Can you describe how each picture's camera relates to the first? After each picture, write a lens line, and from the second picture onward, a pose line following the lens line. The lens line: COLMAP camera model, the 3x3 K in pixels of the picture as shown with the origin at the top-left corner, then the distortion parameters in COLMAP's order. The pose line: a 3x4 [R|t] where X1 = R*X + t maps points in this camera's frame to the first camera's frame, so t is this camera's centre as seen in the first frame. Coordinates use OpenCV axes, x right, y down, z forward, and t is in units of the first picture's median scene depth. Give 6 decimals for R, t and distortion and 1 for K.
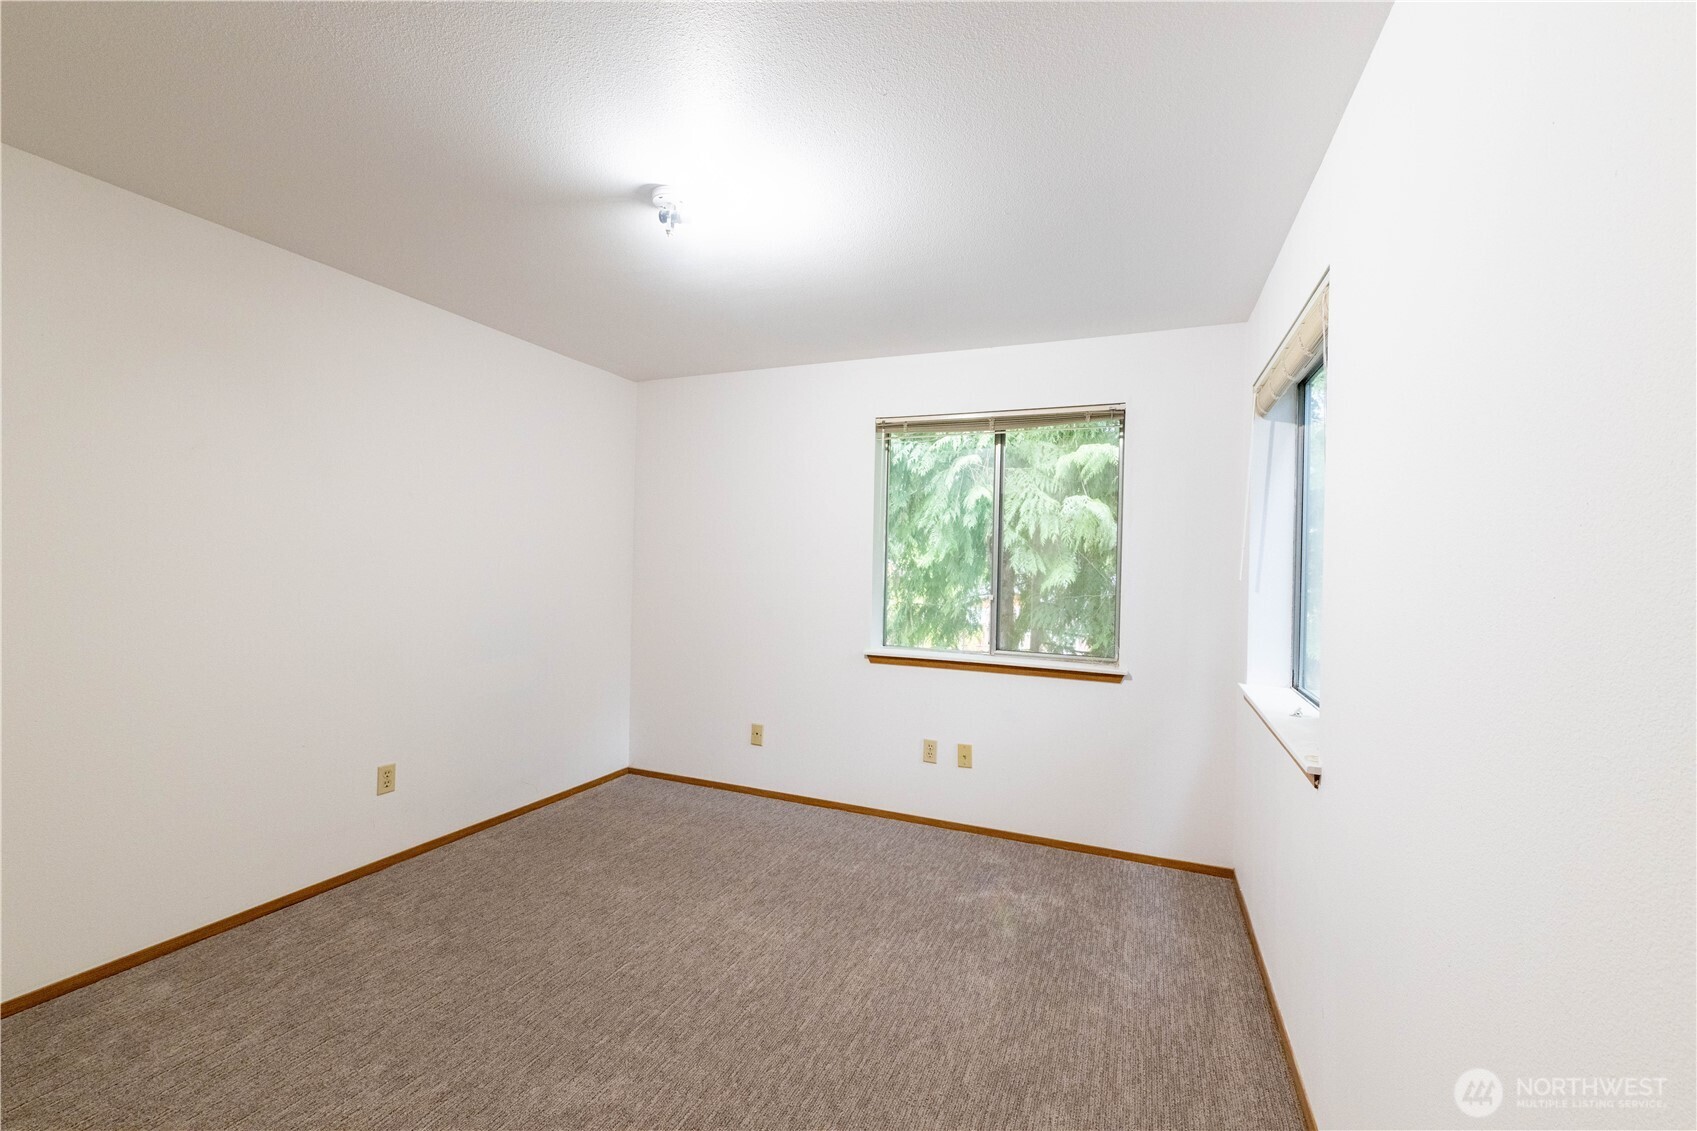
lens RADIAL K [[669.0, 0, 835.3], [0, 669.0, 571.6], [0, 0, 1]] dist [0.000441, -0.000895]
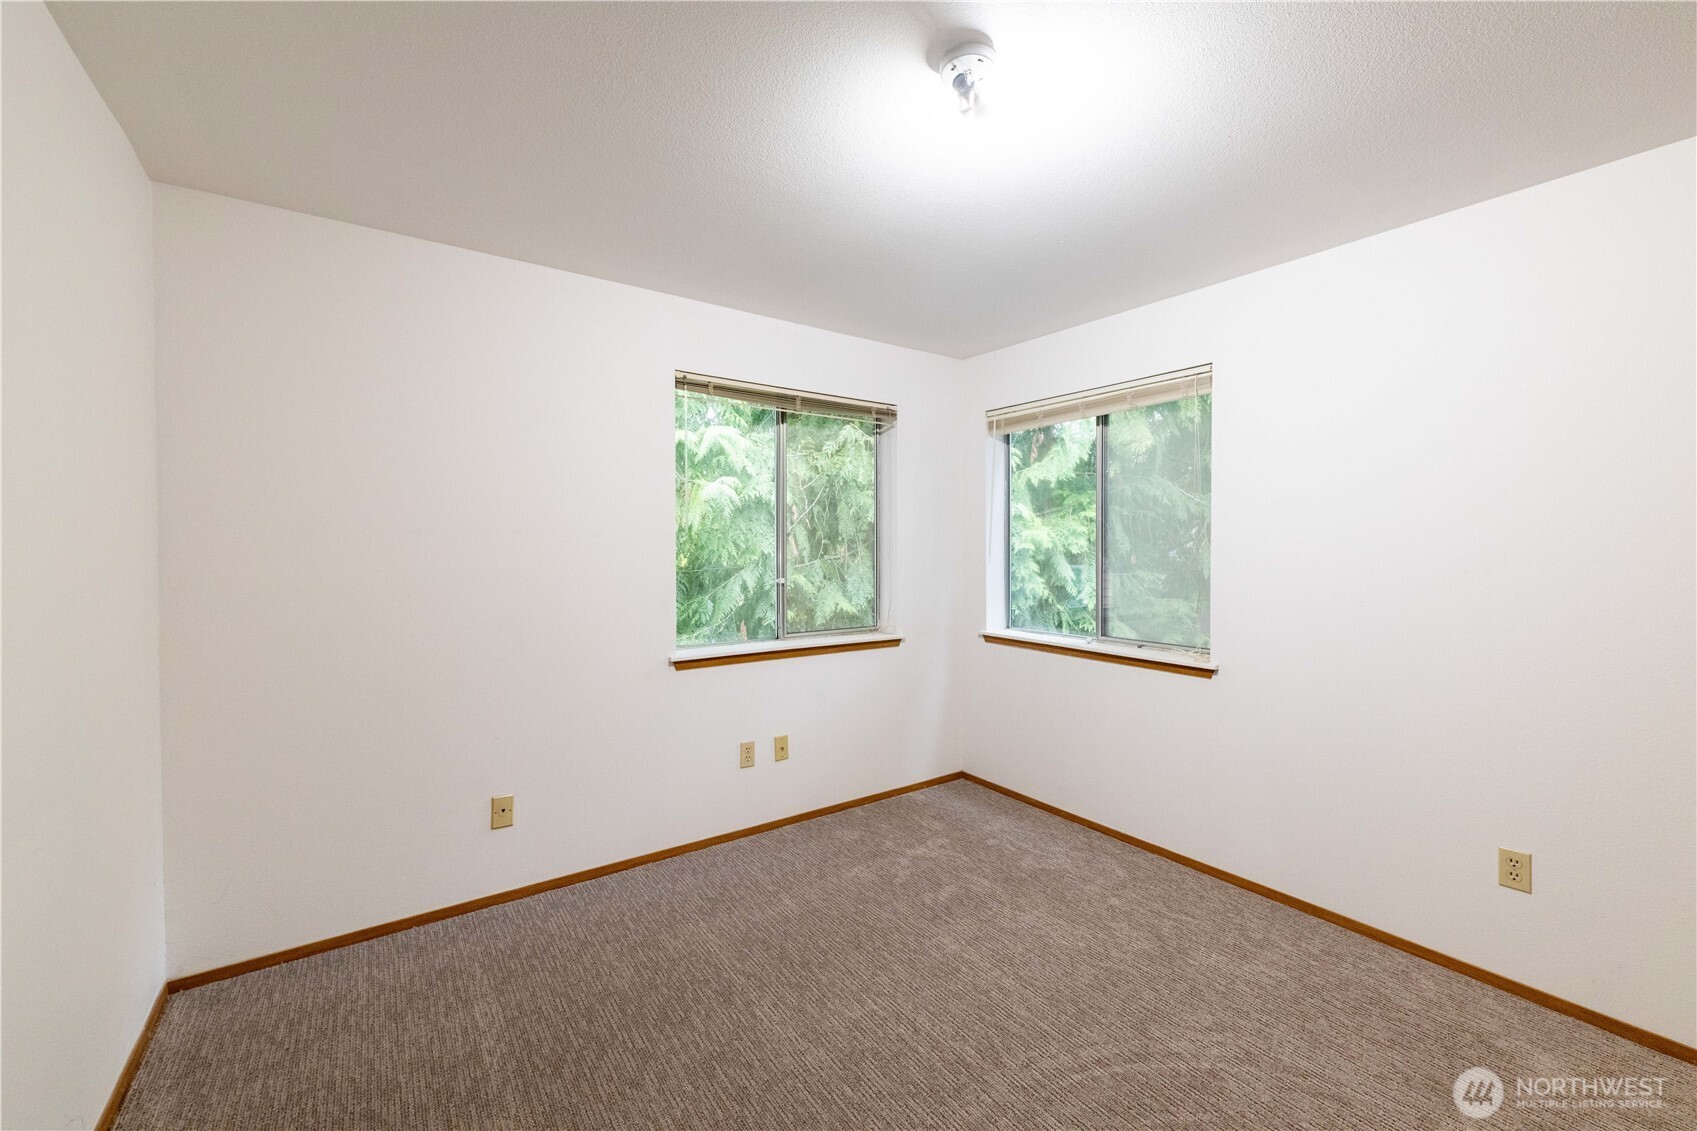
lens RADIAL K [[669.0, 0, 852.0], [0, 669.0, 563.8], [0, 0, 1]] dist [0.000441, -0.000895]
pose [[0.537263, -0.047843, 0.842057, -0.579924], [0.018255, 0.998816, 0.045103, -0.031352], [-0.843217, -0.008860, 0.537500, 0.427073]]
